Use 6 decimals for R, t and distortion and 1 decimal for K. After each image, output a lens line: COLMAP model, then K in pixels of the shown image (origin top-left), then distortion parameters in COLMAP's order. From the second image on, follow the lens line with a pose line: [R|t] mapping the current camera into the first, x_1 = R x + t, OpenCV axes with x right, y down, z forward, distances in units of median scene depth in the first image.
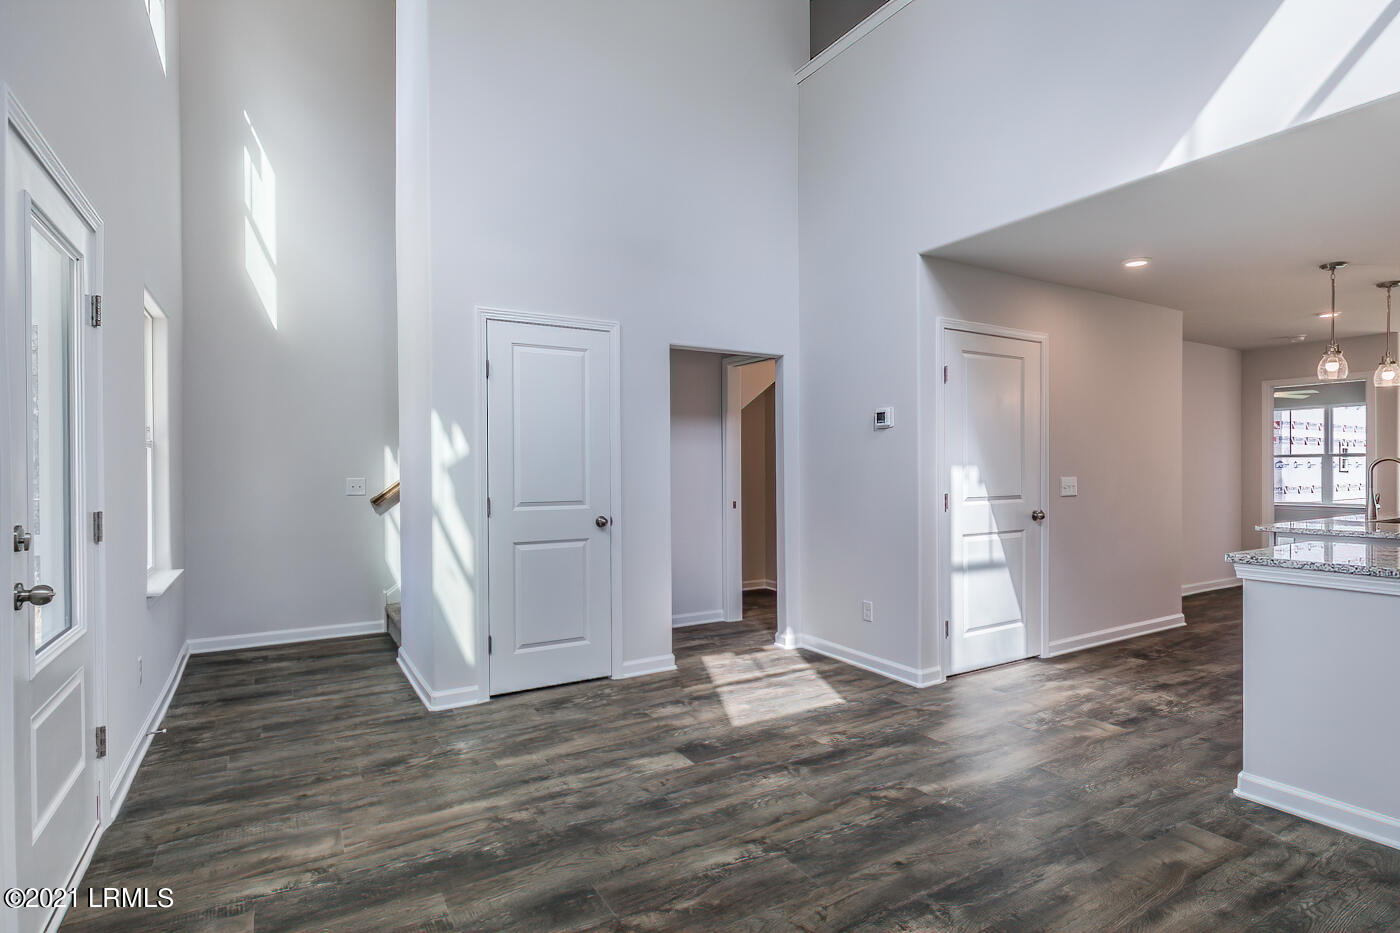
lens RADIAL K [[715.0, 0, 715.2], [0, 715.0, 468.1], [0, 0, 1]] dist [0.003578, -0.002081]
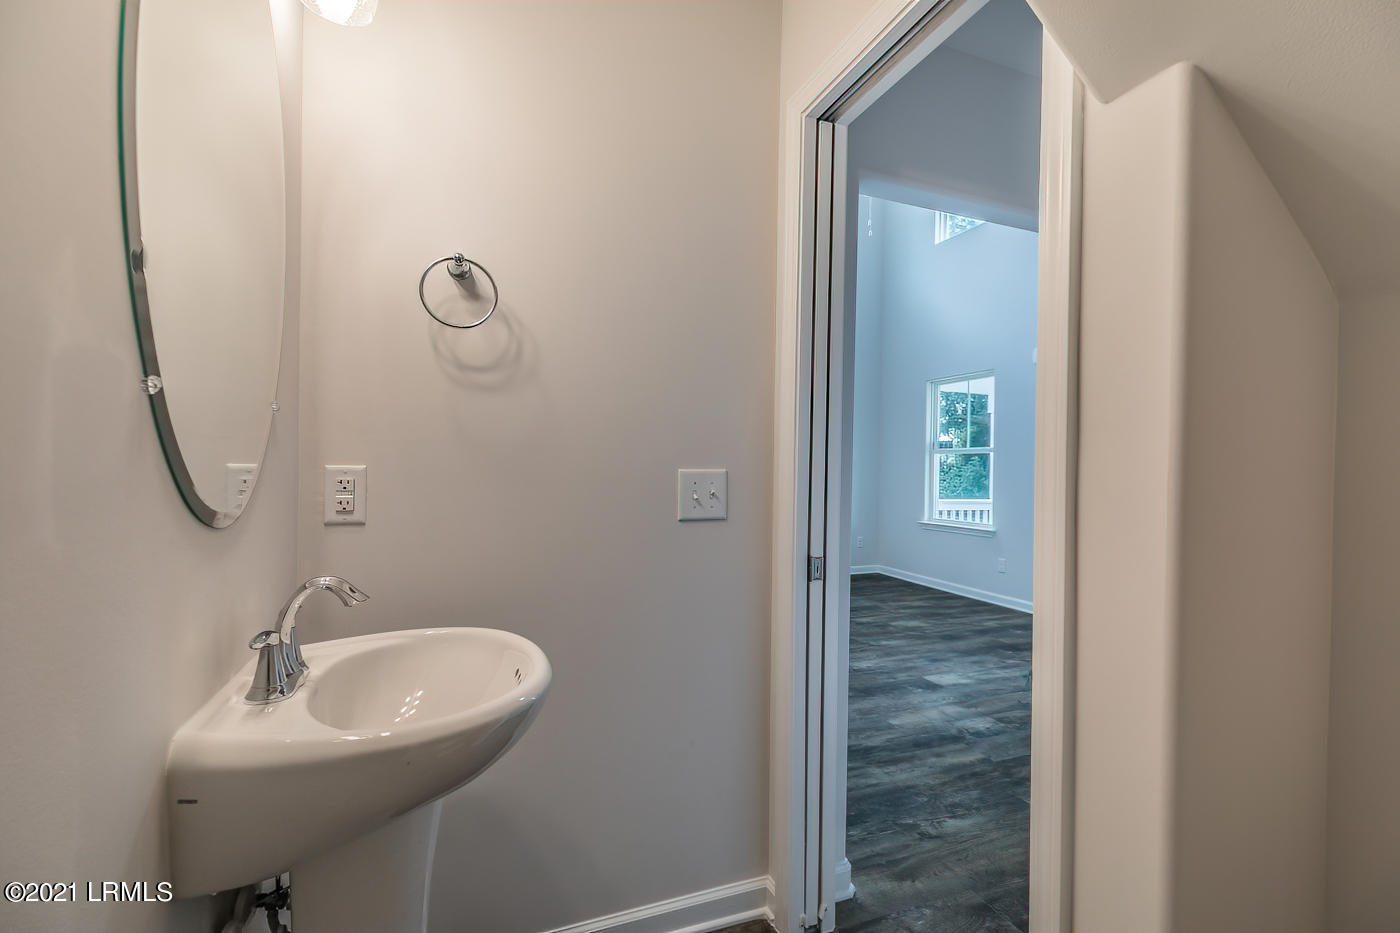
lens RADIAL K [[627.2, 0, 710.0], [0, 627.2, 469.2], [0, 0, 1]] dist [0.014999, 0.000674]
pose [[-0.985741, -0.009233, 0.168017, 0.170664], [-0.009227, 0.999957, 0.000812, 0.016428], [-0.168017, -0.000750, -0.985784, 2.220141]]
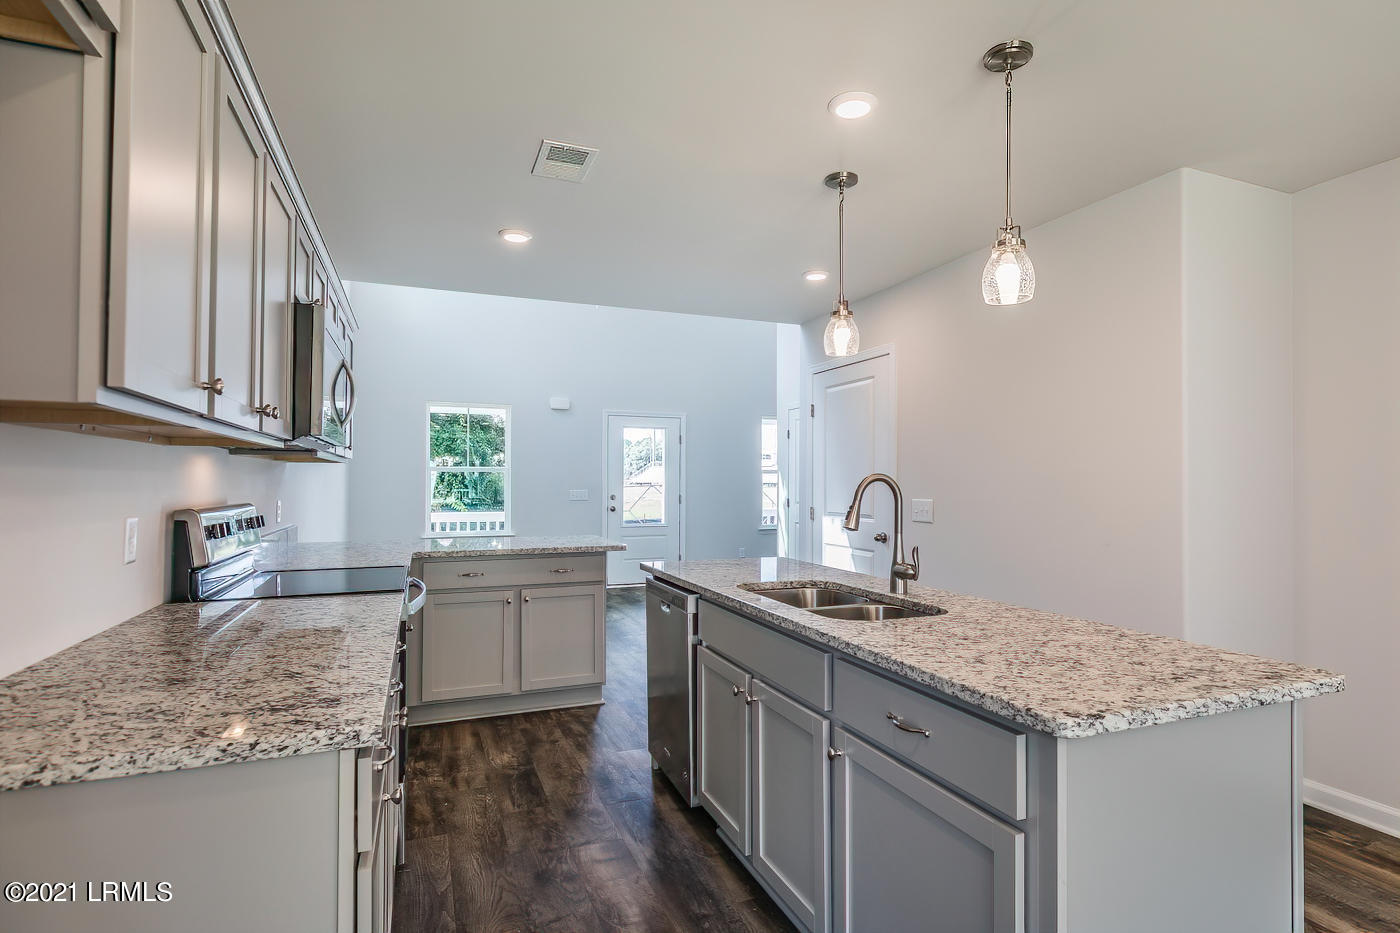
lens RADIAL K [[715.0, 0, 712.9], [0, 715.0, 472.1], [0, 0, 1]] dist [0.003578, -0.002081]
pose [[-0.159810, -0.007639, -0.987118, 2.140583], [-0.001923, 0.999971, -0.007427, -0.021551], [0.987146, 0.000712, -0.159820, 1.393551]]
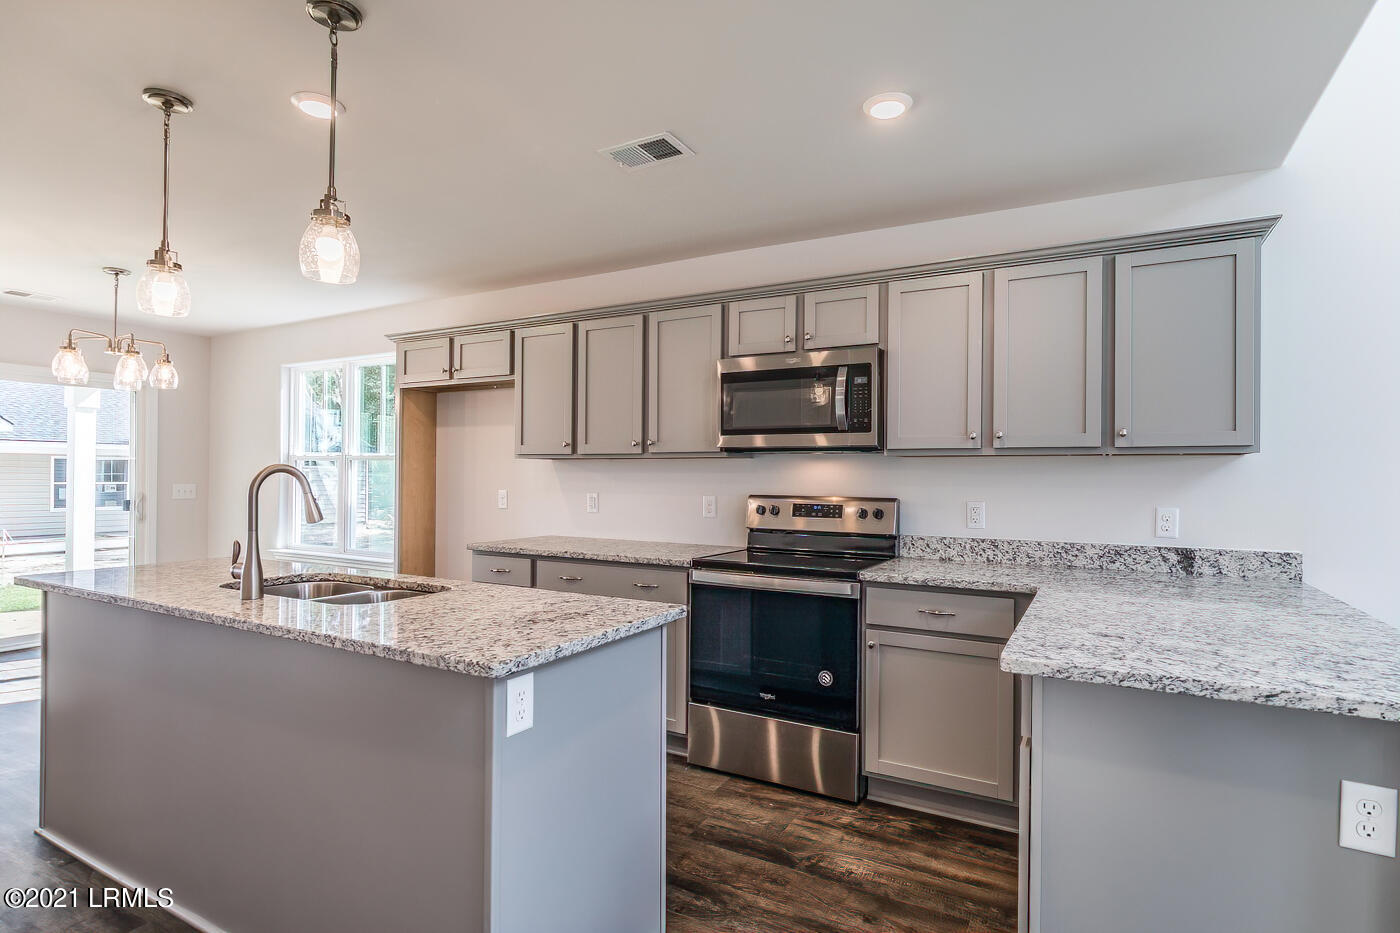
lens RADIAL K [[715.0, 0, 707.9], [0, 715.0, 473.6], [0, 0, 1]] dist [0.003578, -0.002081]
pose [[-0.494645, 0.008975, 0.869048, 0.540877], [-0.005589, 0.999893, -0.013508, -0.008507], [-0.869077, -0.011539, -0.494542, 1.431680]]
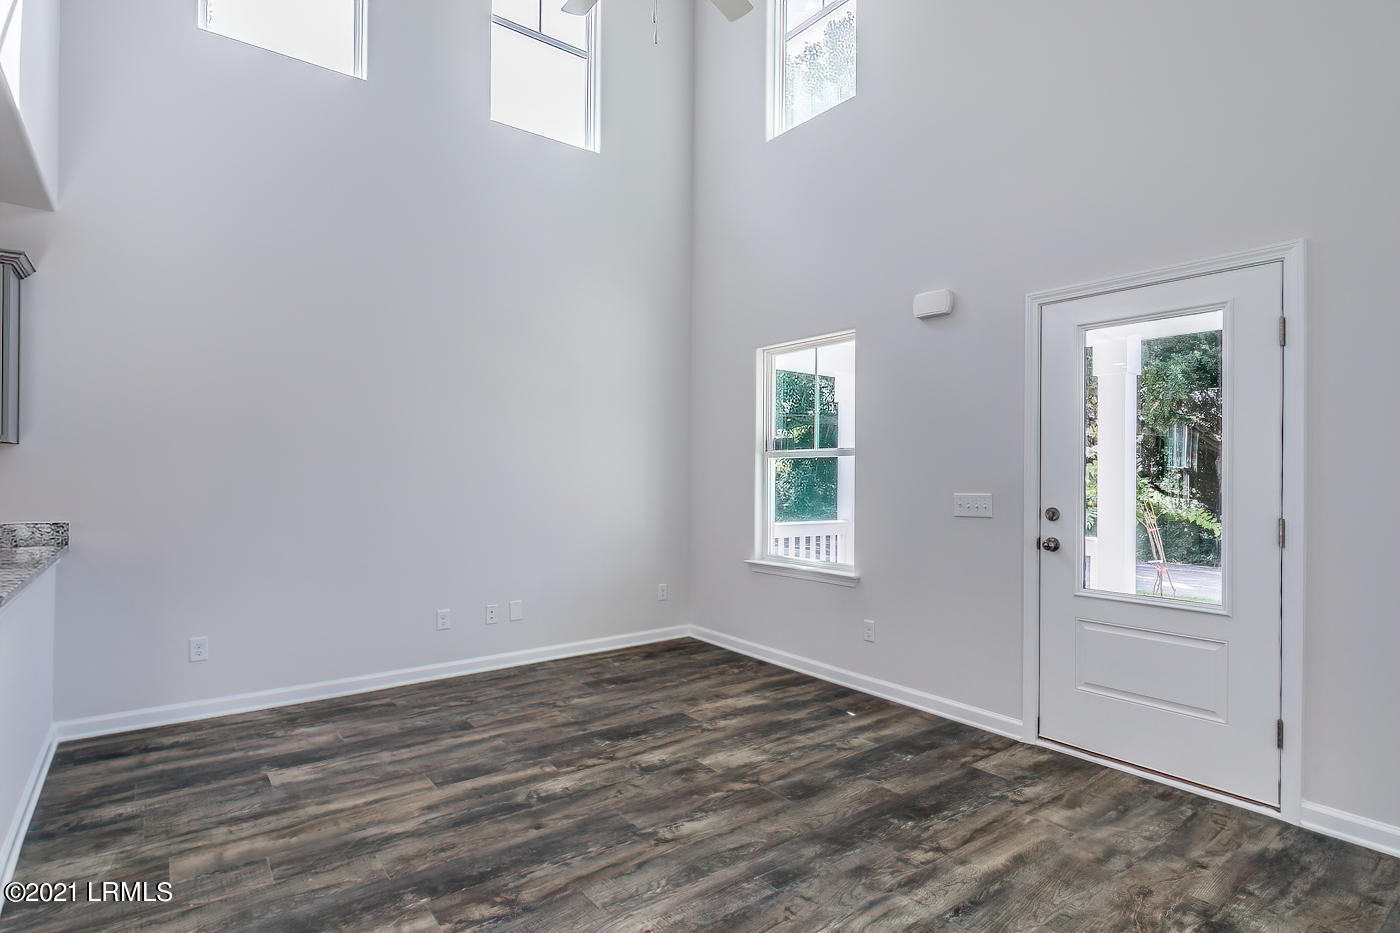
lens RADIAL K [[715.0, 0, 711.1], [0, 715.0, 474.1], [0, 0, 1]] dist [0.003578, -0.002081]
pose [[-0.994433, -0.000506, -0.105366, 0.076790], [-0.000150, 0.999994, -0.003392, -0.000033], [0.105367, -0.003357, -0.994428, 1.579561]]
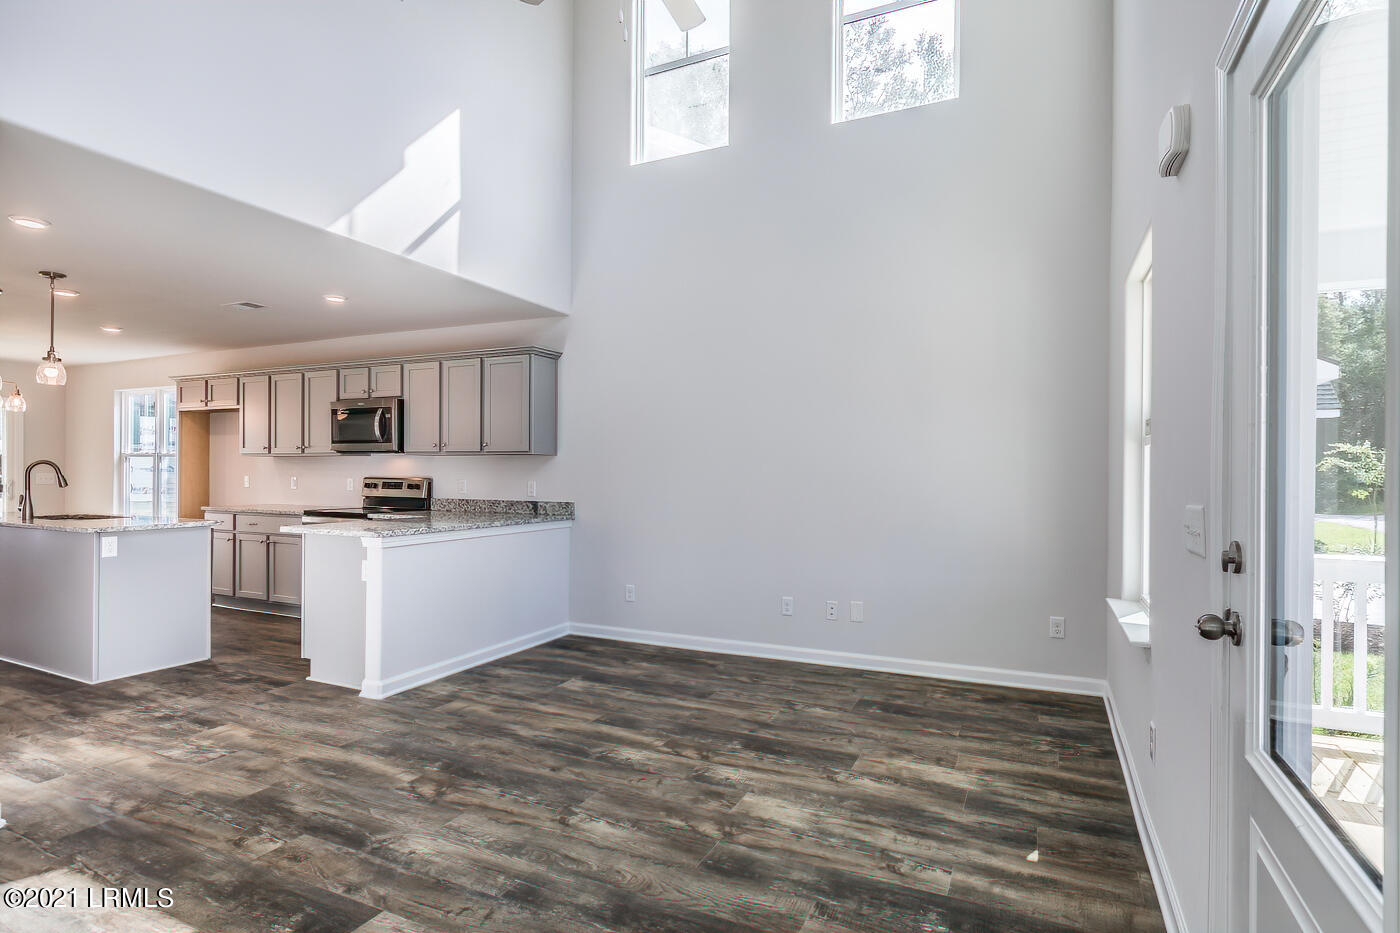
lens RADIAL K [[715.0, 0, 709.8], [0, 715.0, 473.0], [0, 0, 1]] dist [0.003578, -0.002081]
pose [[-0.550969, 0.002430, 0.834522, -0.742681], [-0.003106, 0.999983, -0.004963, 0.005911], [-0.834520, -0.005326, -0.550952, 1.095699]]
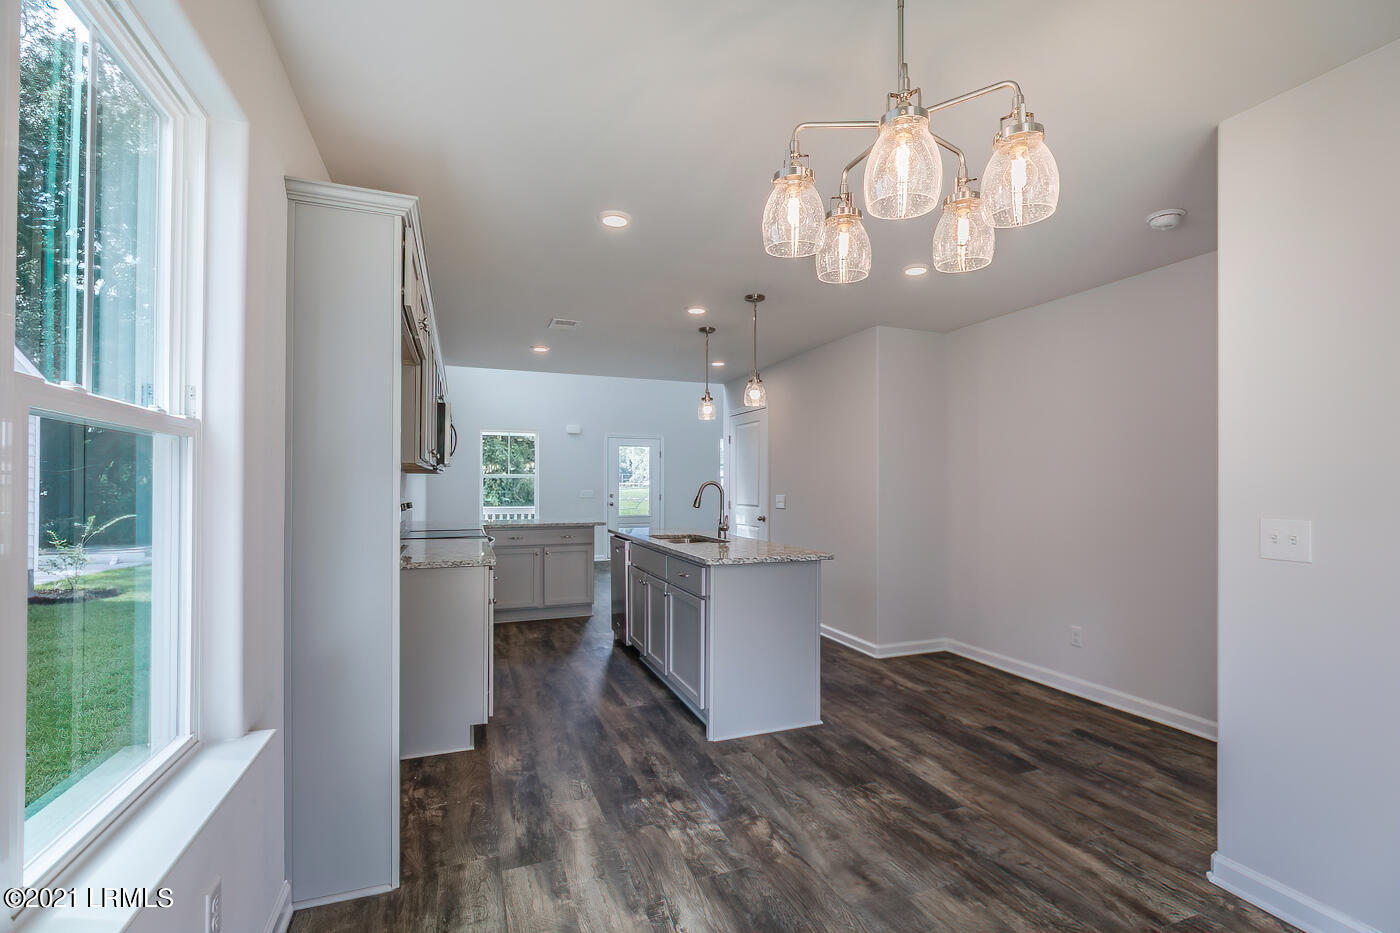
lens RADIAL K [[627.2, 0, 709.3], [0, 627.2, 477.3], [0, 0, 1]] dist [0.014999, 0.000674]
pose [[-0.171875, -0.005876, -0.985101, 2.750937], [-0.000771, 0.999983, -0.005830, -0.026080], [0.985118, -0.000243, -0.171877, 1.684442]]
